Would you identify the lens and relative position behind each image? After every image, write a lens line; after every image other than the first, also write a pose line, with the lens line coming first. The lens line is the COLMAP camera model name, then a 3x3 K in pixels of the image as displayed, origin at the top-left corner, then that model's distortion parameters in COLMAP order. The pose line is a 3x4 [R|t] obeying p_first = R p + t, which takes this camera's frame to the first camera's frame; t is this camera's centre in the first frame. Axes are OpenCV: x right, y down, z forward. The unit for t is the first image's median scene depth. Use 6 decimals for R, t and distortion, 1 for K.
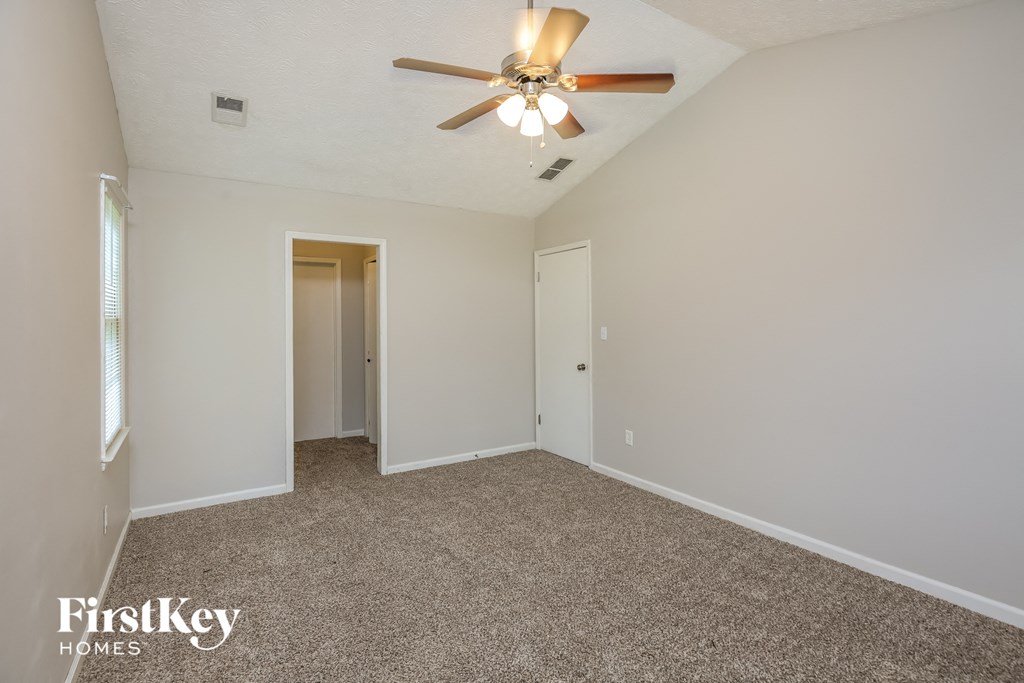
lens RADIAL K [[496.1, 0, 513.5], [0, 496.1, 333.8], [0, 0, 1]] dist [-0.017594, -0.000382]
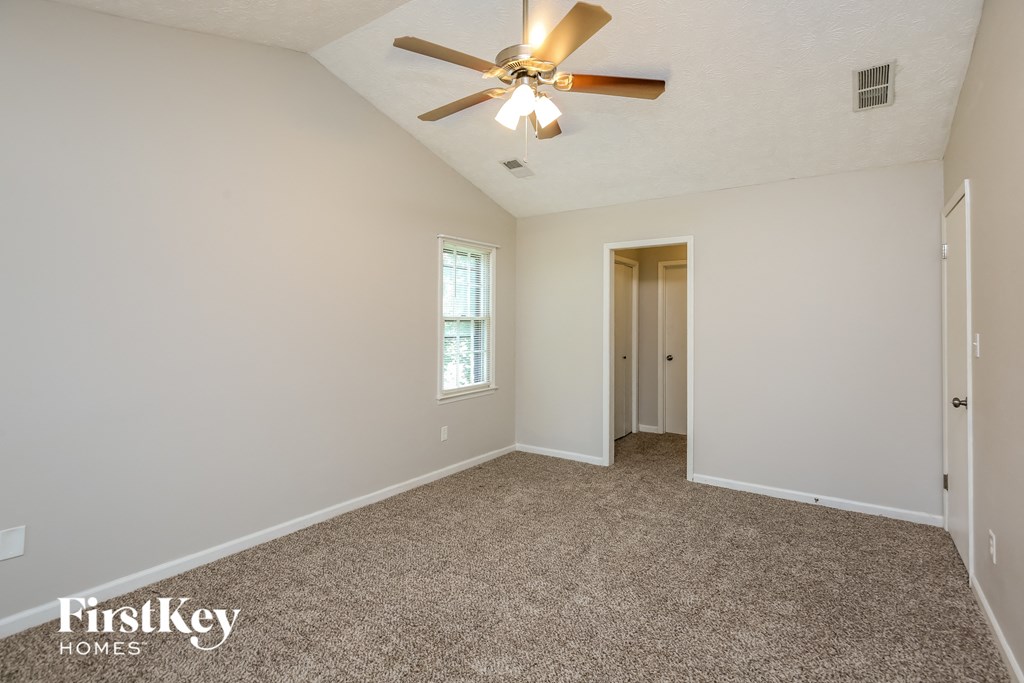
lens RADIAL K [[496.1, 0, 511.7], [0, 496.1, 334.0], [0, 0, 1]] dist [-0.017594, -0.000382]
pose [[0.373439, 0.030064, -0.927168, 0.522785], [-0.032260, 0.999291, 0.019409, -0.007884], [0.927094, 0.022662, 0.374144, 0.335501]]
